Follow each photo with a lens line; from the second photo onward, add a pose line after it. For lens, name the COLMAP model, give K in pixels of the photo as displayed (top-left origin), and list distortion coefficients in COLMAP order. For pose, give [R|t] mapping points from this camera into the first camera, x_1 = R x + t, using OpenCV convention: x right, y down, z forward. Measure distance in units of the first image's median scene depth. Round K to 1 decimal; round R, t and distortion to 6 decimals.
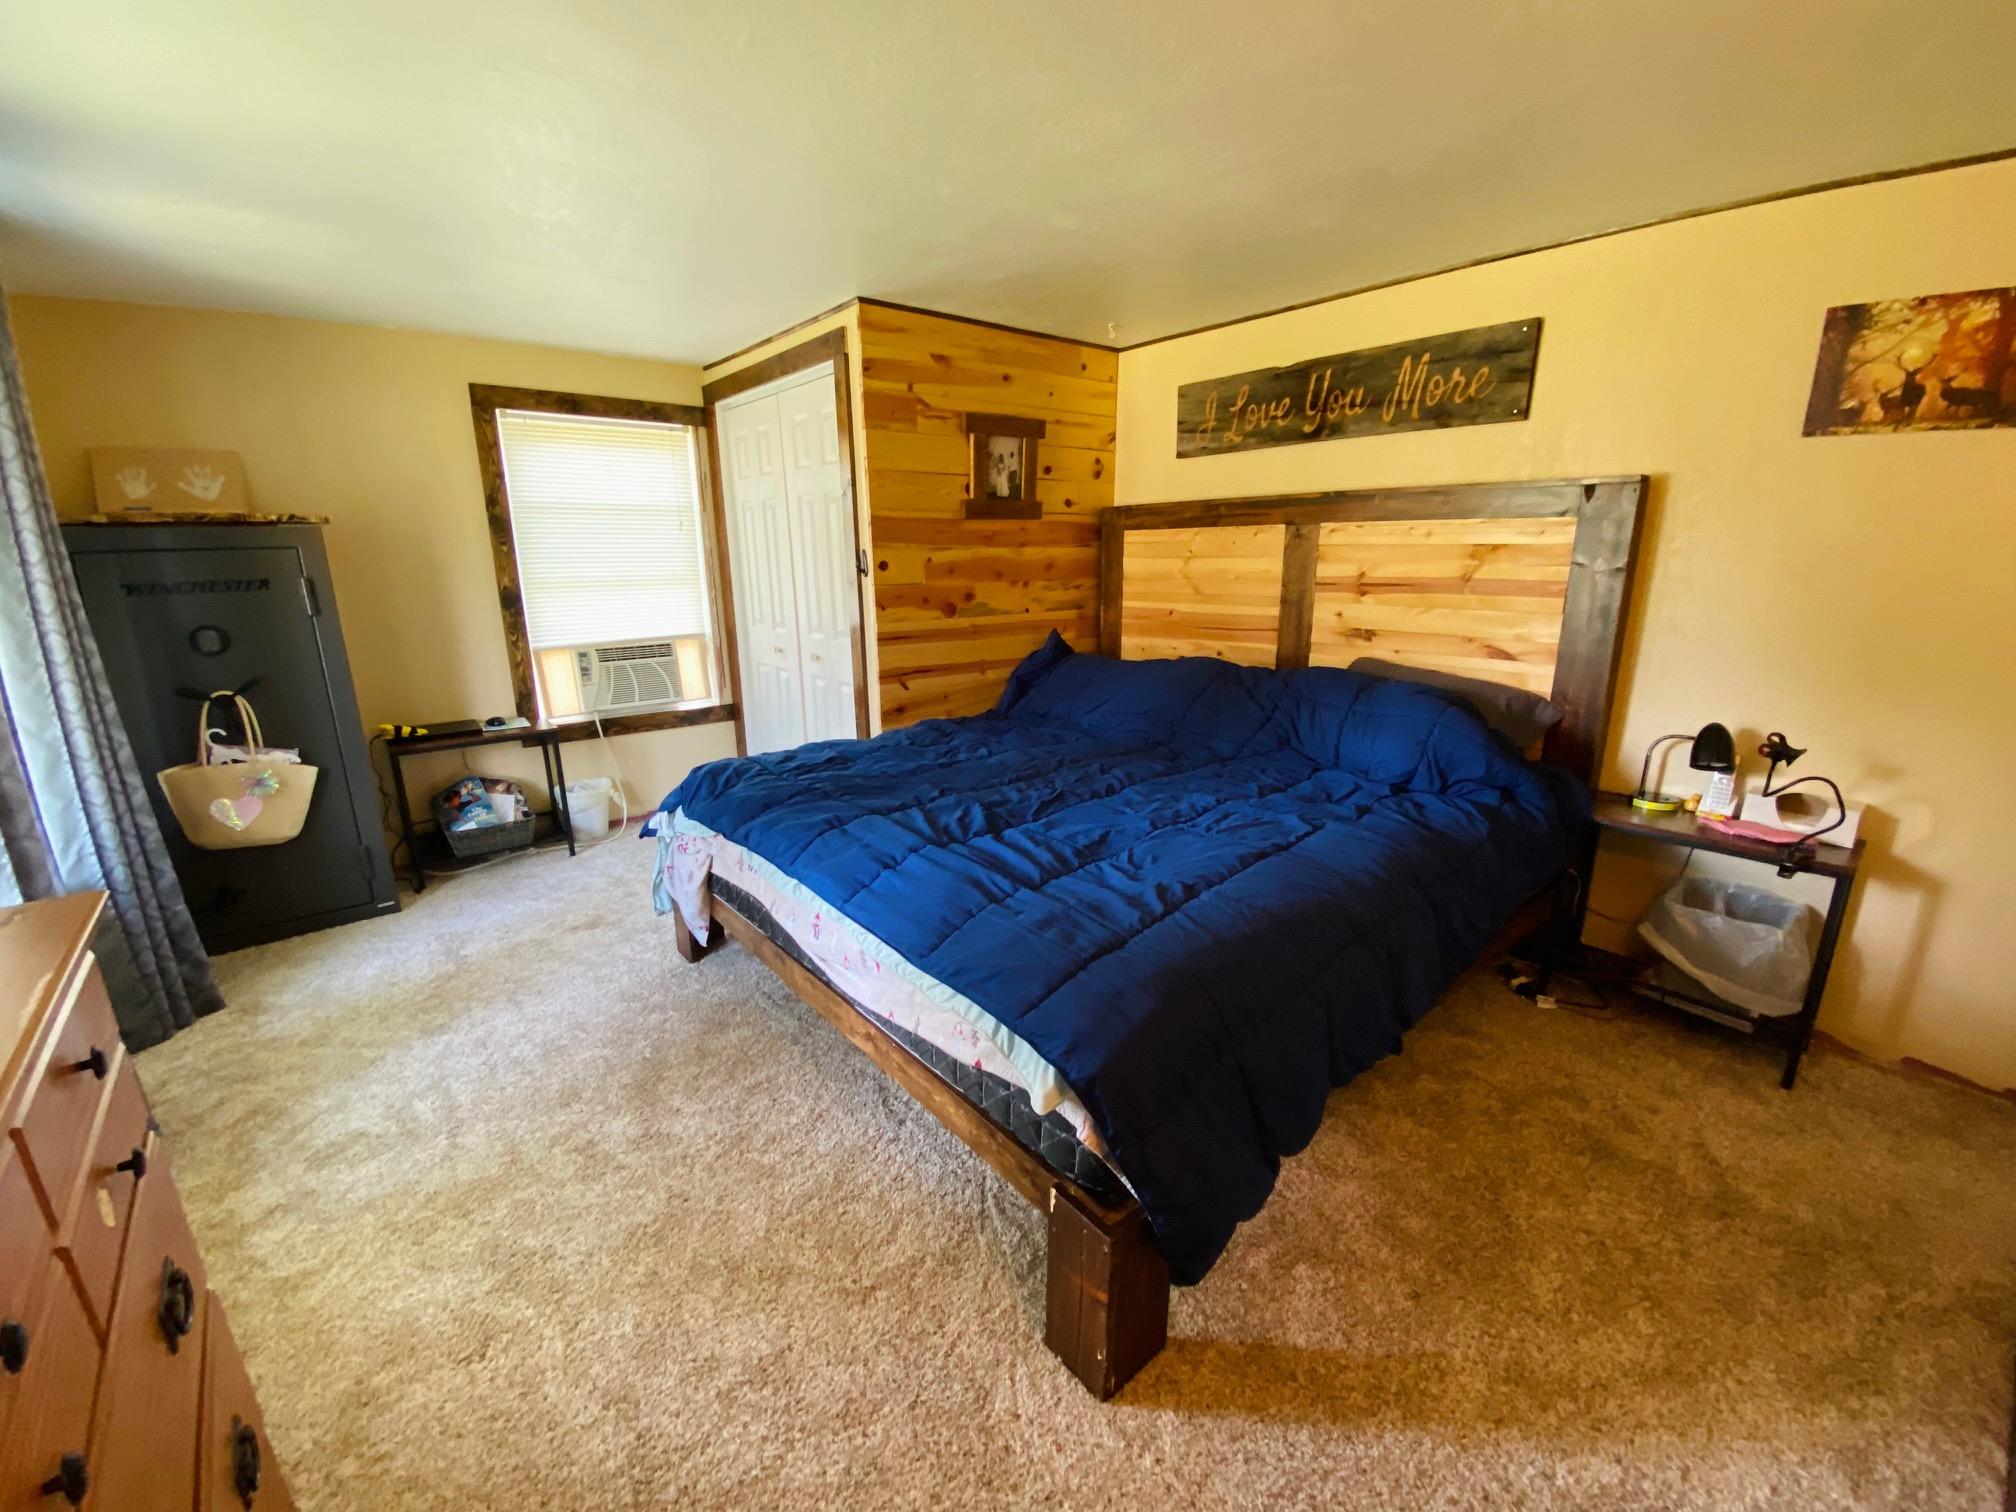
lens RADIAL K [[825.3, 0, 1005.3], [0, 825.3, 771.2], [0, 0, 1]] dist [0.008325, -0.013244]
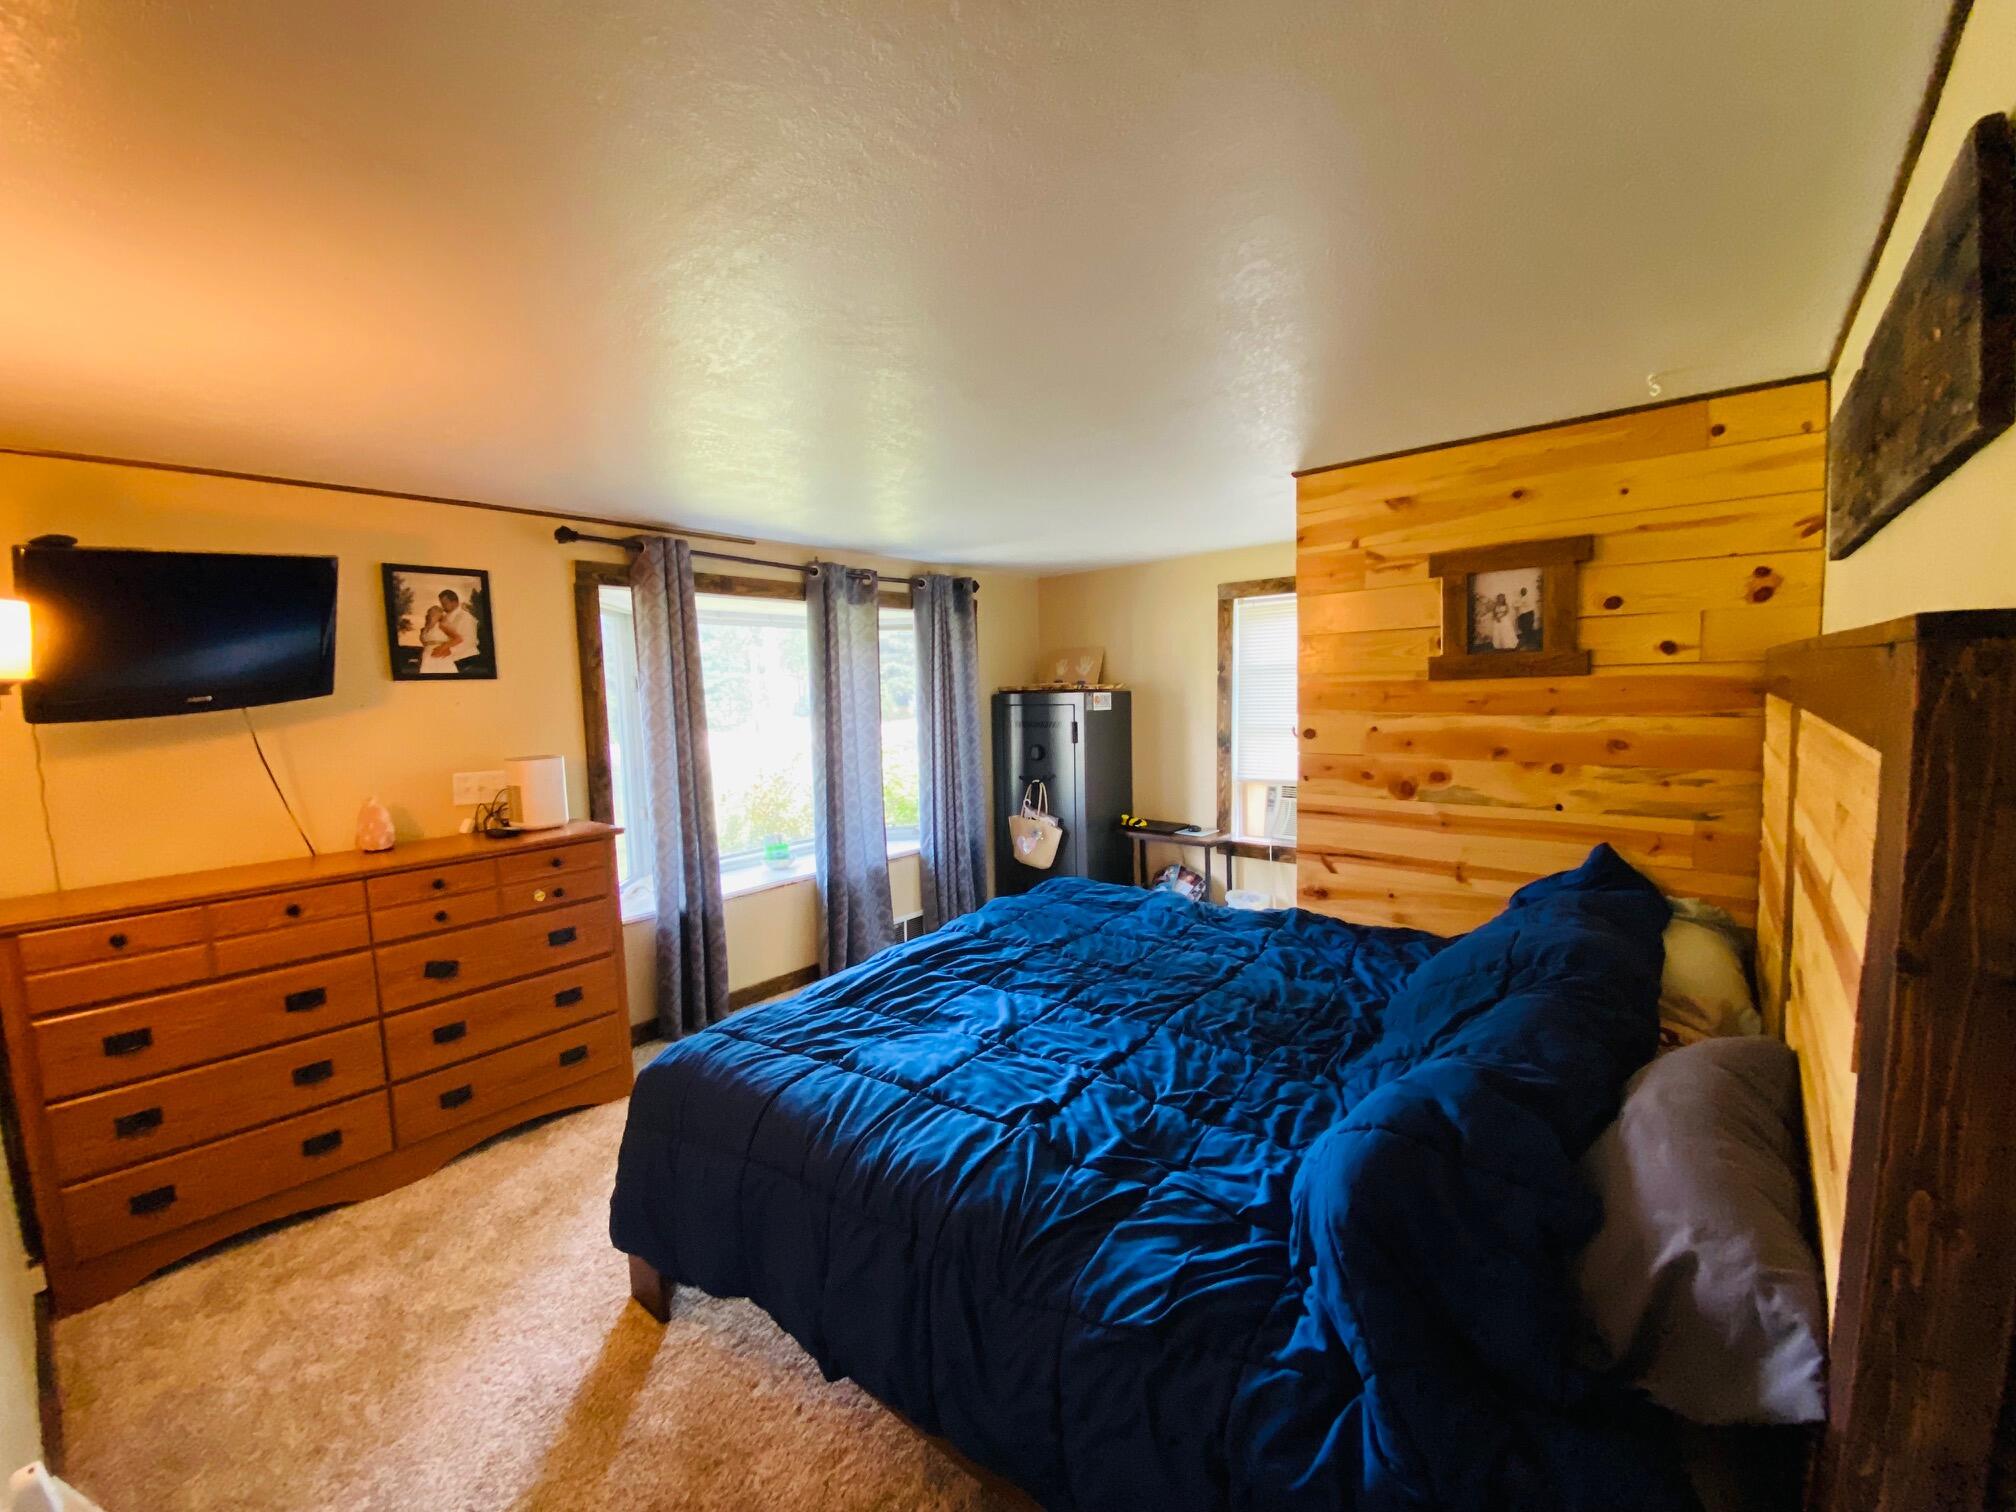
lens RADIAL K [[825.3, 0, 1007.1], [0, 825.3, 747.1], [0, 0, 1]] dist [0.008325, -0.013244]
pose [[0.158190, 0.077249, -0.984382, 0.651387], [-0.234500, 0.971352, 0.038542, -0.173825], [0.959159, 0.224740, 0.171773, 0.474567]]
